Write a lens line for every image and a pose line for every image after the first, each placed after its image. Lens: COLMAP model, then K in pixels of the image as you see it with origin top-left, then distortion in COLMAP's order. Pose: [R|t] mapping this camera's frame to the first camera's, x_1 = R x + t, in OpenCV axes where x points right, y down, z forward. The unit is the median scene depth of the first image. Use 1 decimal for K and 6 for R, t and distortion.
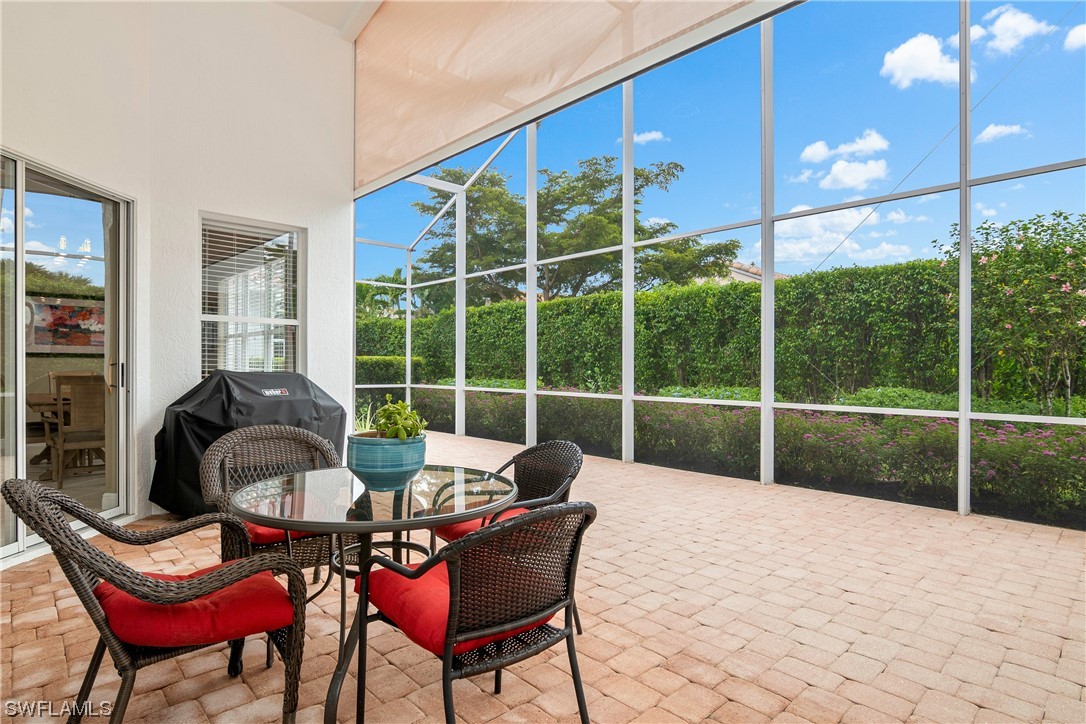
lens RADIAL K [[560.8, 0, 544.0], [0, 560.8, 370.3], [0, 0, 1]] dist [-0.021563, 0.001113]
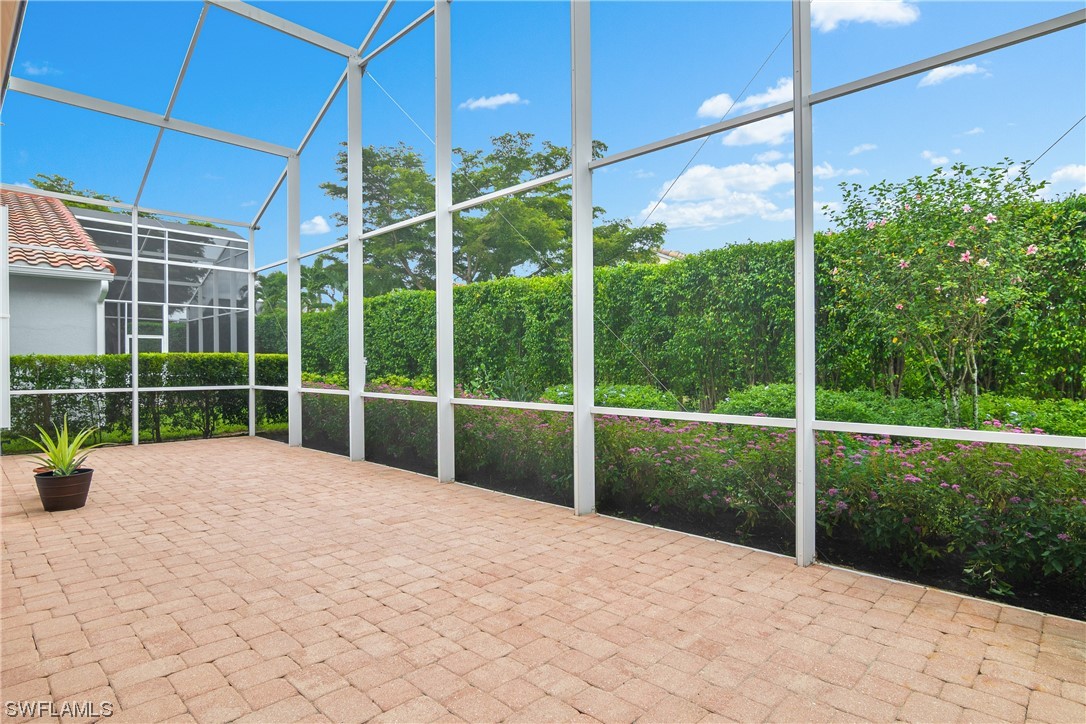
lens RADIAL K [[567.1, 0, 543.0], [0, 567.1, 362.0], [0, 0, 1]] dist [-0.024696, 0.000435]
pose [[0.999105, -0.009741, 0.041158, 0.207652], [0.010102, 0.999912, -0.008564, 0.001300], [-0.041071, 0.008972, 0.999116, 0.151178]]
